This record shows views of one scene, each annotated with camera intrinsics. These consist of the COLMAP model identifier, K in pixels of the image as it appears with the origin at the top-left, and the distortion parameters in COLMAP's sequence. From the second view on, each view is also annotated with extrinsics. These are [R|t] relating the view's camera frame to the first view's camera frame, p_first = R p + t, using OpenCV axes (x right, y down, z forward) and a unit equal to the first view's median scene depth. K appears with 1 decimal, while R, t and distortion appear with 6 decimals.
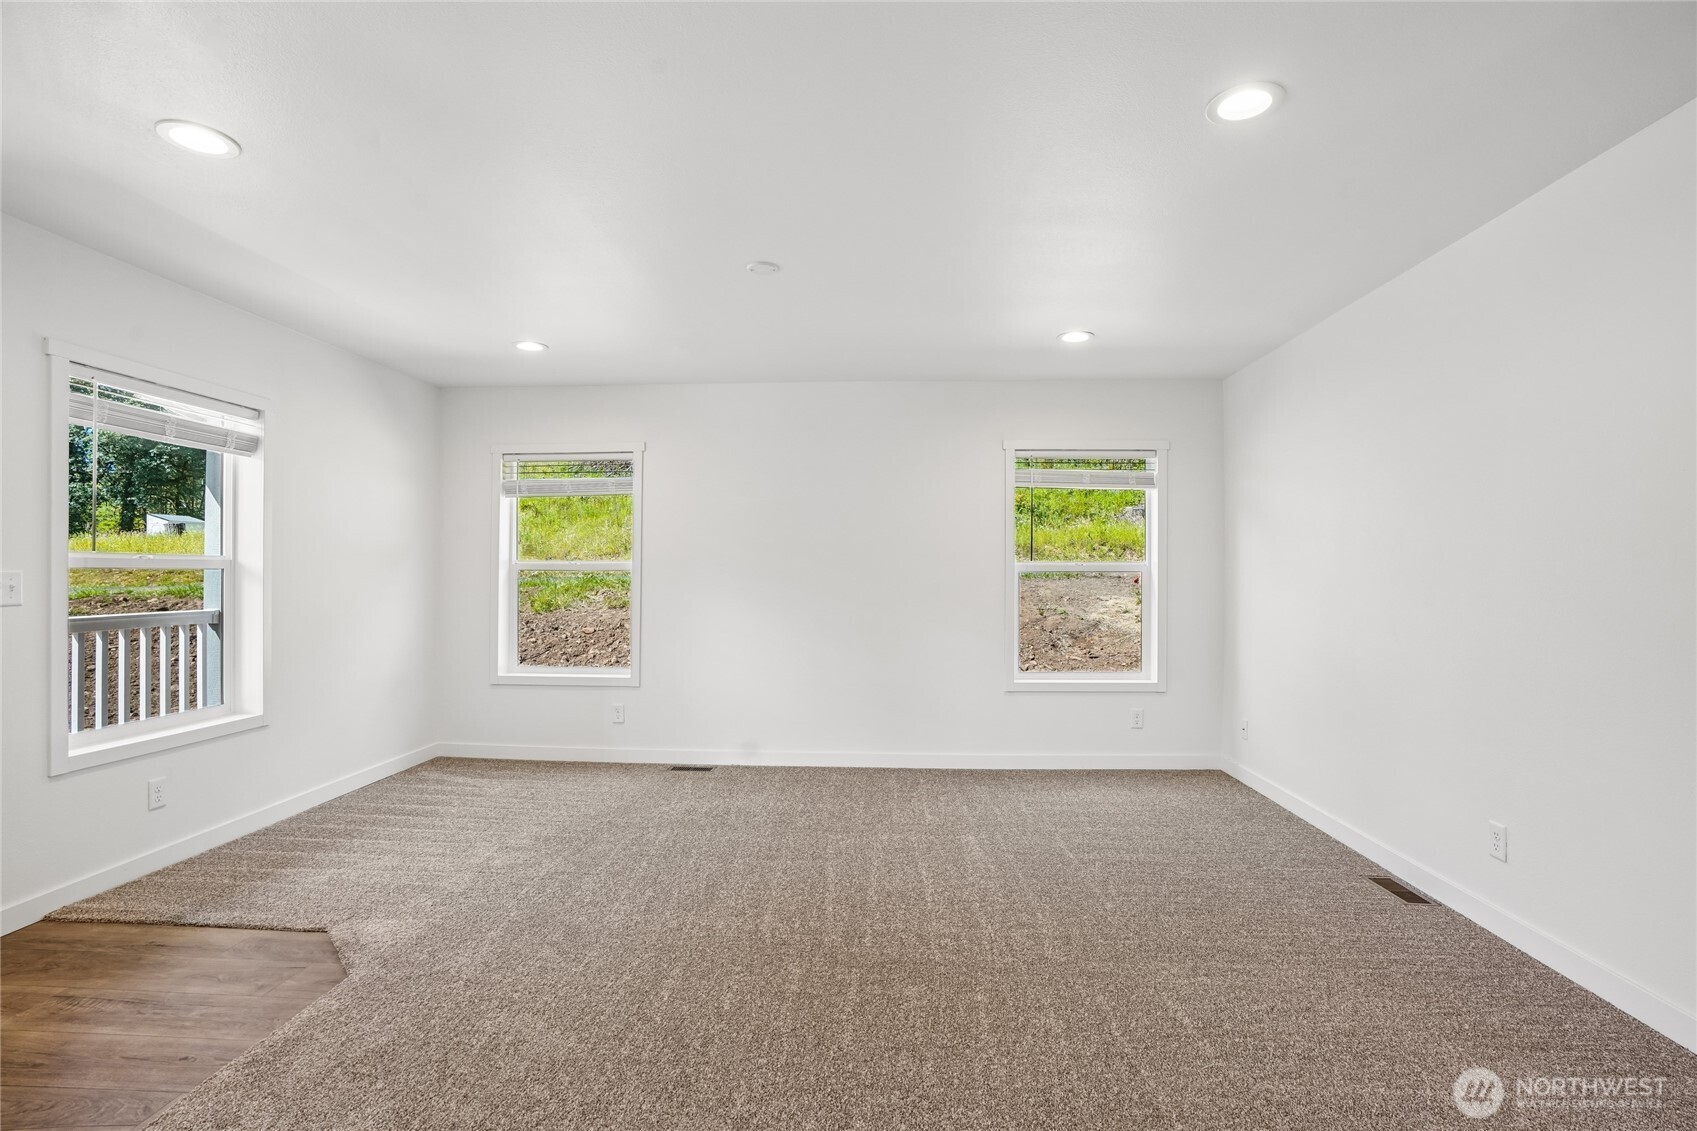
lens RADIAL K [[796.2, 0, 850.4], [0, 796.2, 579.1], [0, 0, 1]] dist [-0.051048, 0.018433]
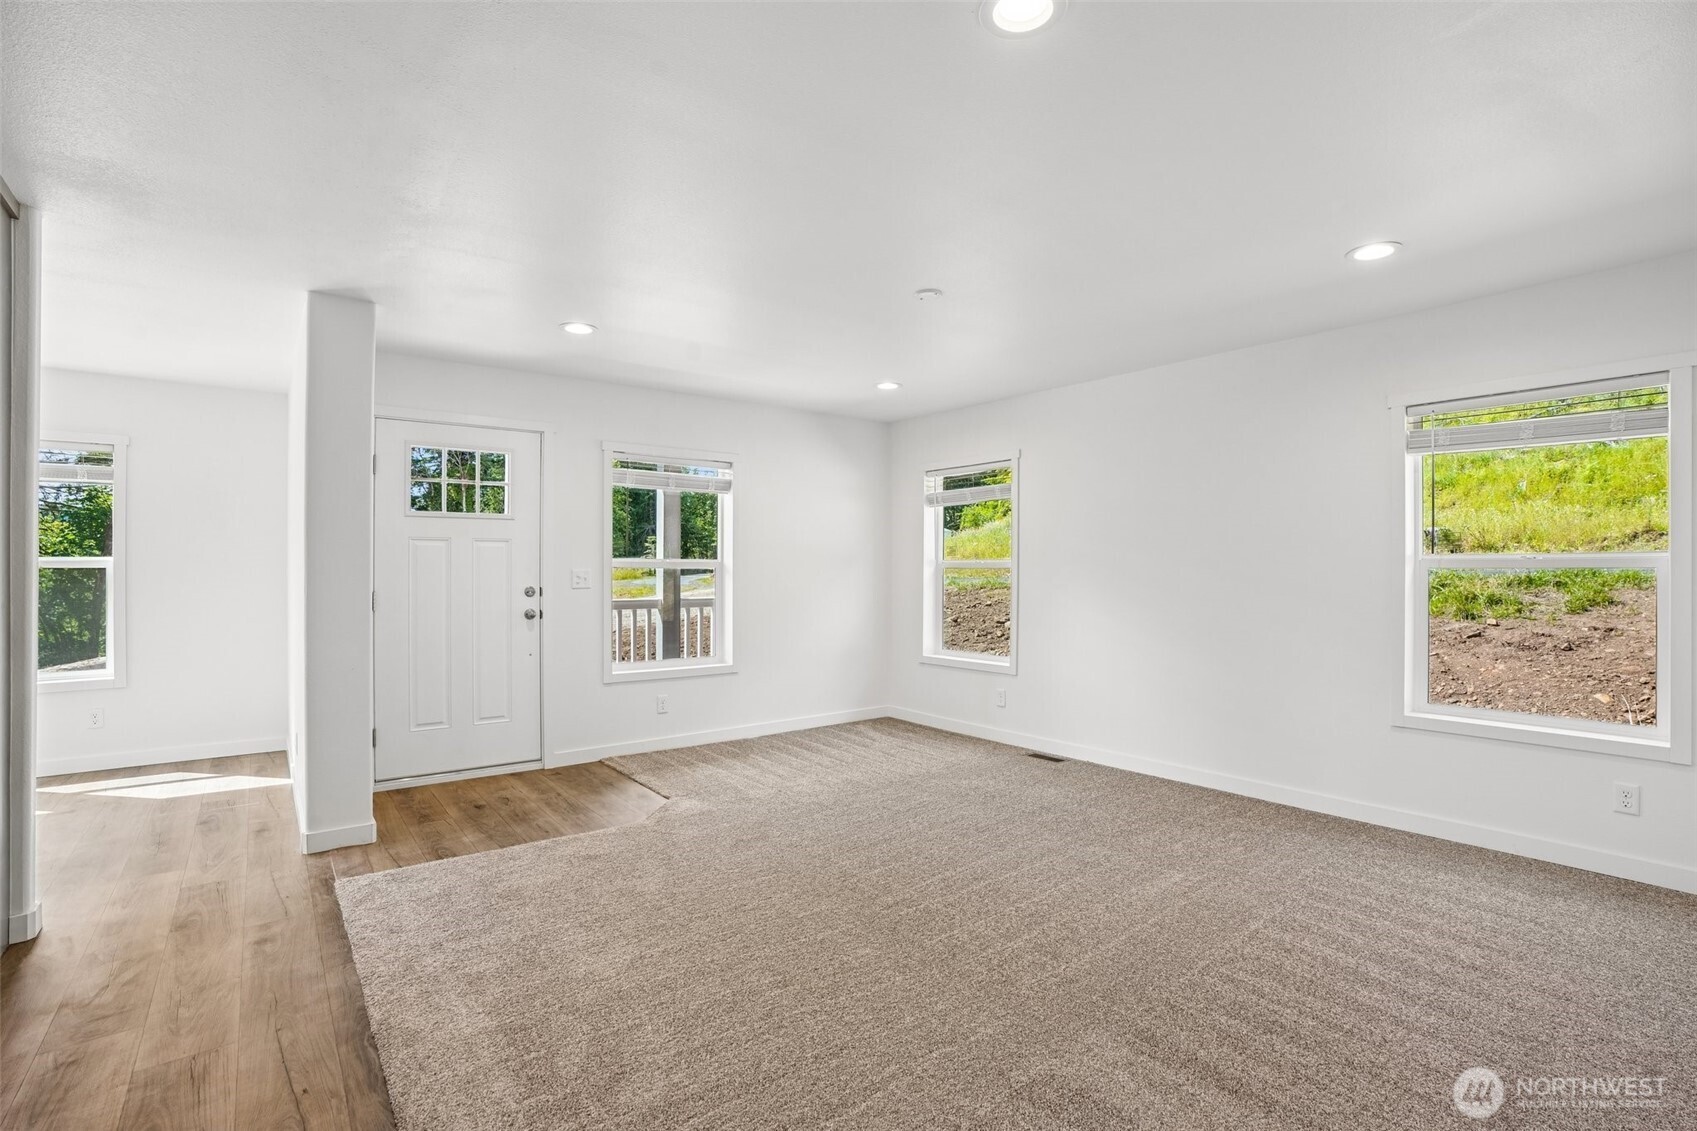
lens RADIAL K [[796.2, 0, 863.9], [0, 796.2, 575.4], [0, 0, 1]] dist [-0.051048, 0.018433]
pose [[0.663629, 0.003929, -0.748052, 0.511503], [-0.005966, 0.999982, -0.000040, 0.000239], [0.748038, 0.004490, 0.663641, 0.152958]]
